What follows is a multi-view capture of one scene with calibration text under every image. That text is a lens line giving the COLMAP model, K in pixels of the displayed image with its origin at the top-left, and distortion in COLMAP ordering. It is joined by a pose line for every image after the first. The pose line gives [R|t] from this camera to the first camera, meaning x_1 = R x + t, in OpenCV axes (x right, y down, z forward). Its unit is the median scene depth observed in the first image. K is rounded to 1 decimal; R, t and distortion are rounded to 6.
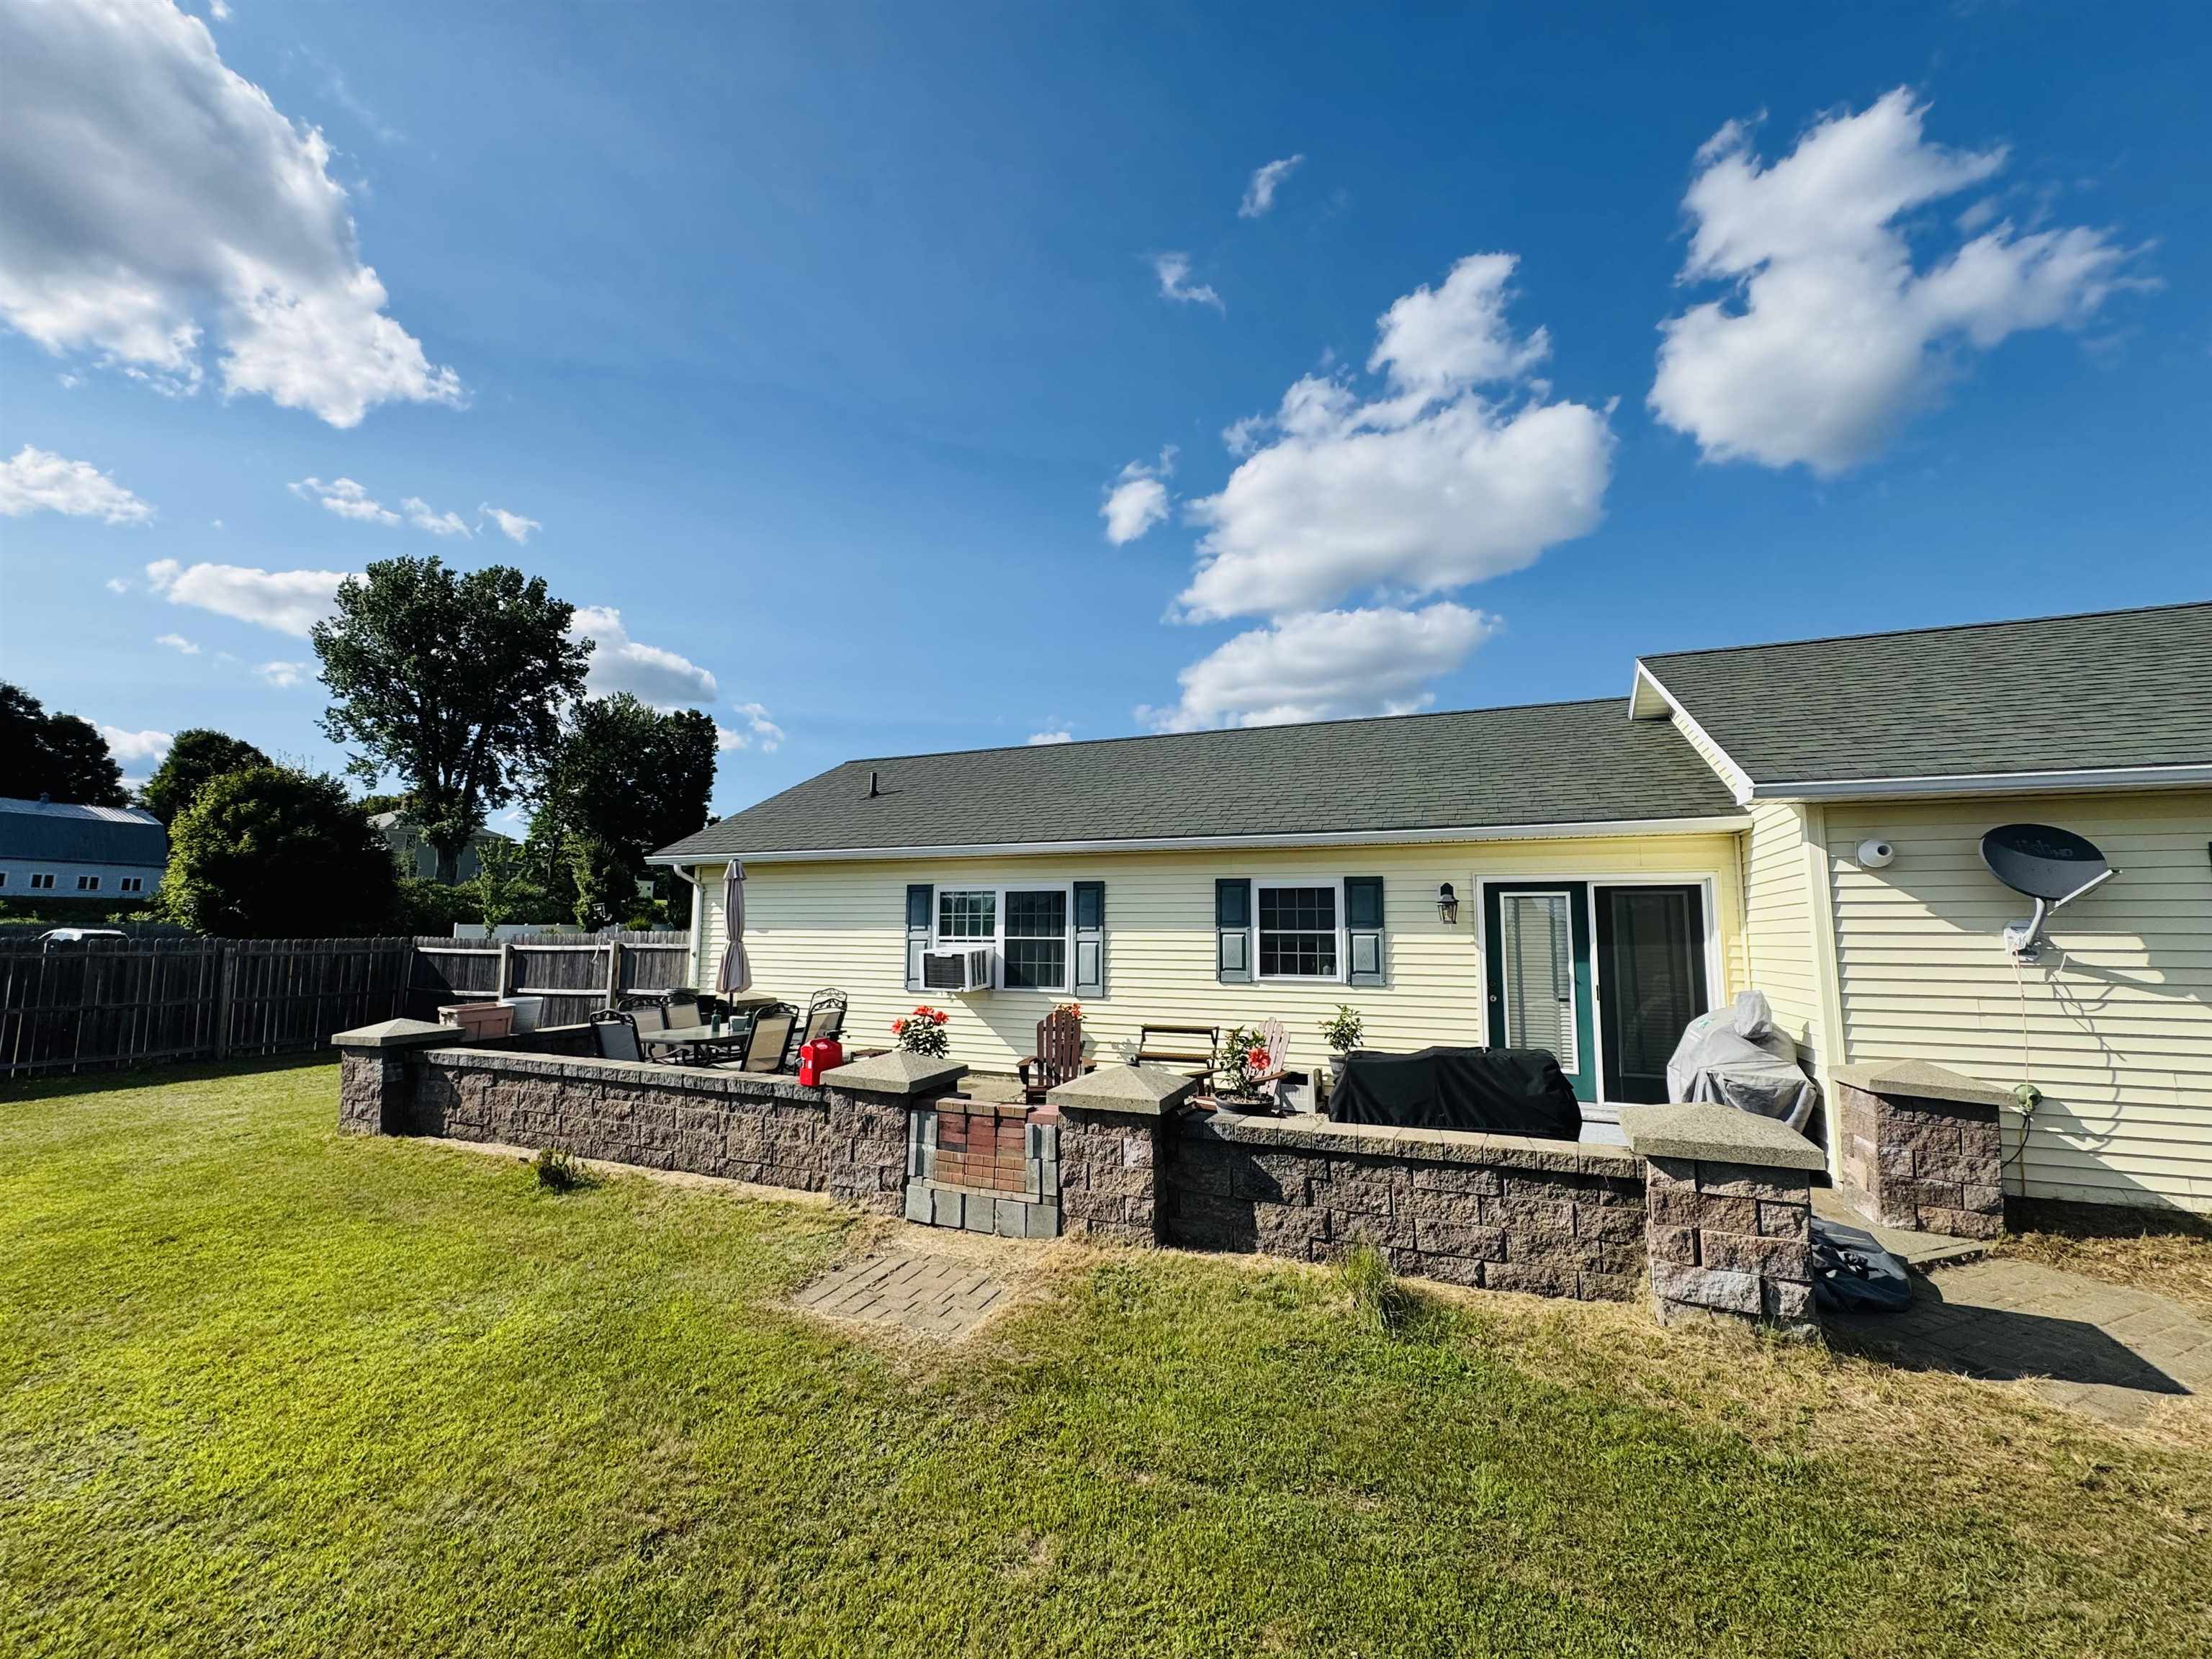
lens RADIAL K [[896.6, 0, 1103.7], [0, 896.6, 838.9], [0, 0, 1]] dist [0.000359, 0.000030]
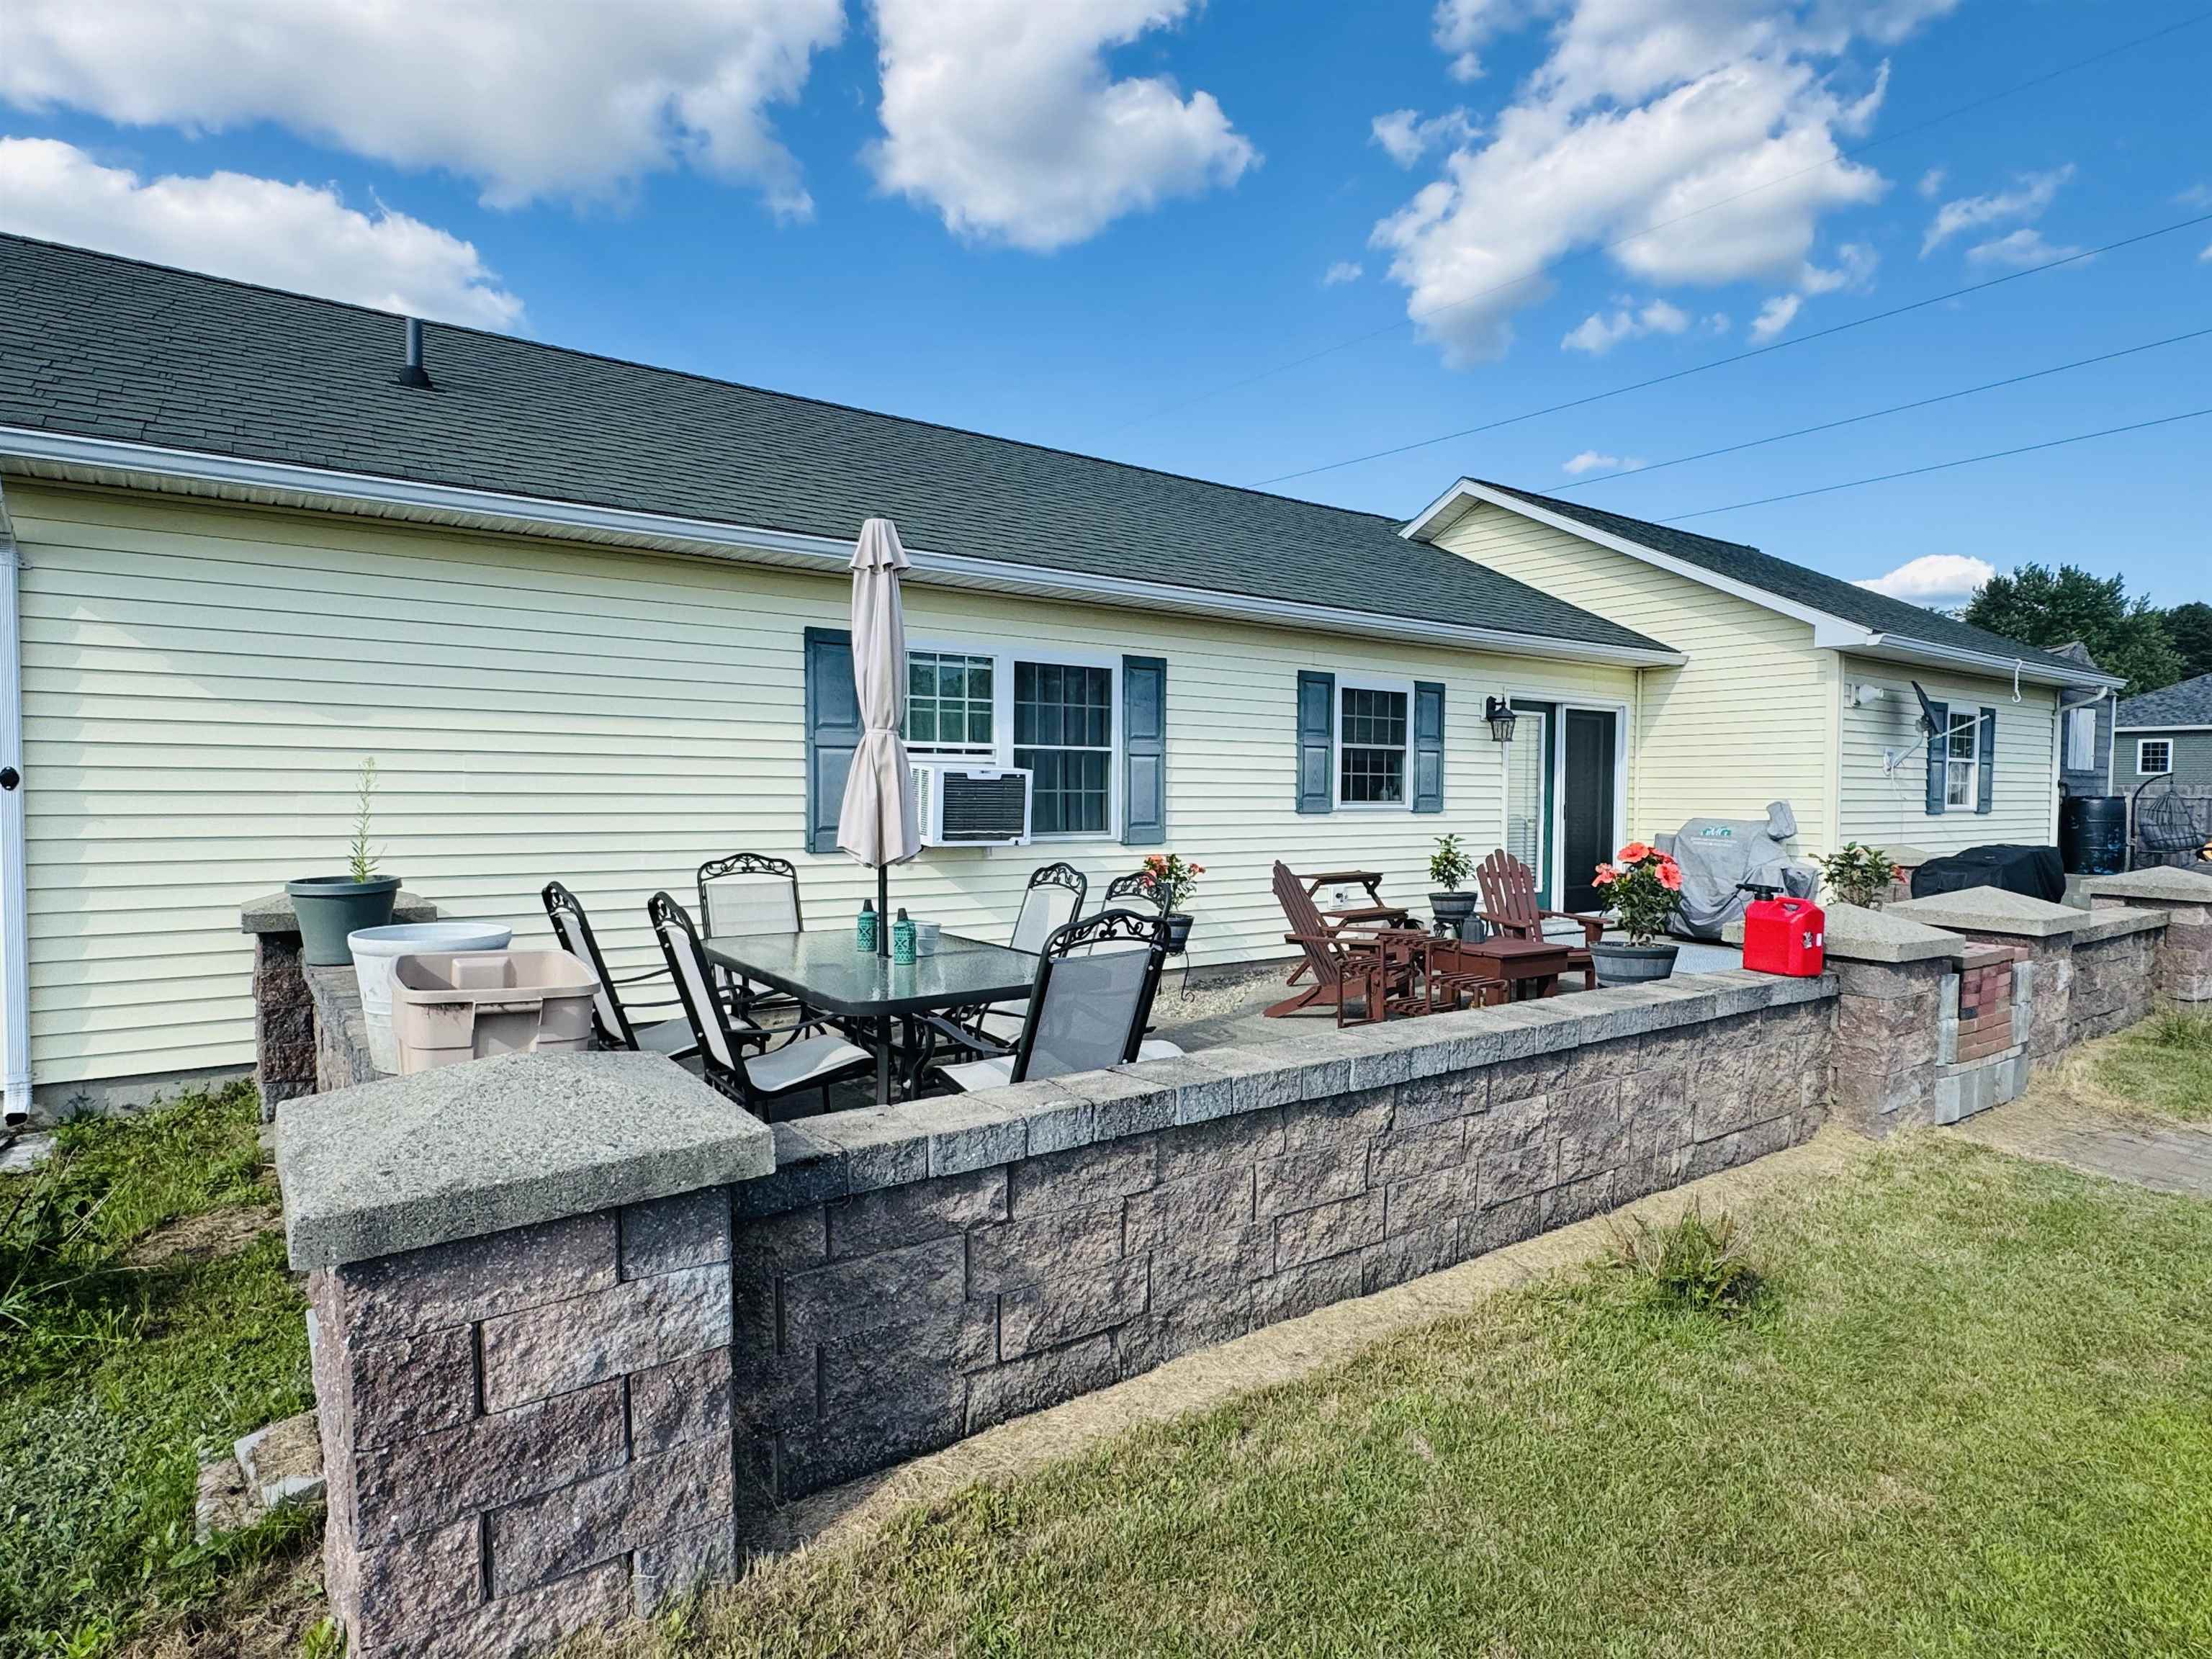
lens RADIAL K [[1211.4, 0, 1105.3], [0, 1211.4, 832.1], [0, 0, 1]] dist [-0.004153, 0.001260]
pose [[0.522615, -0.034058, 0.851888, -0.792177], [-0.094527, 0.990727, 0.097599, 0.095007], [-0.847312, -0.131533, 0.514549, 0.635217]]
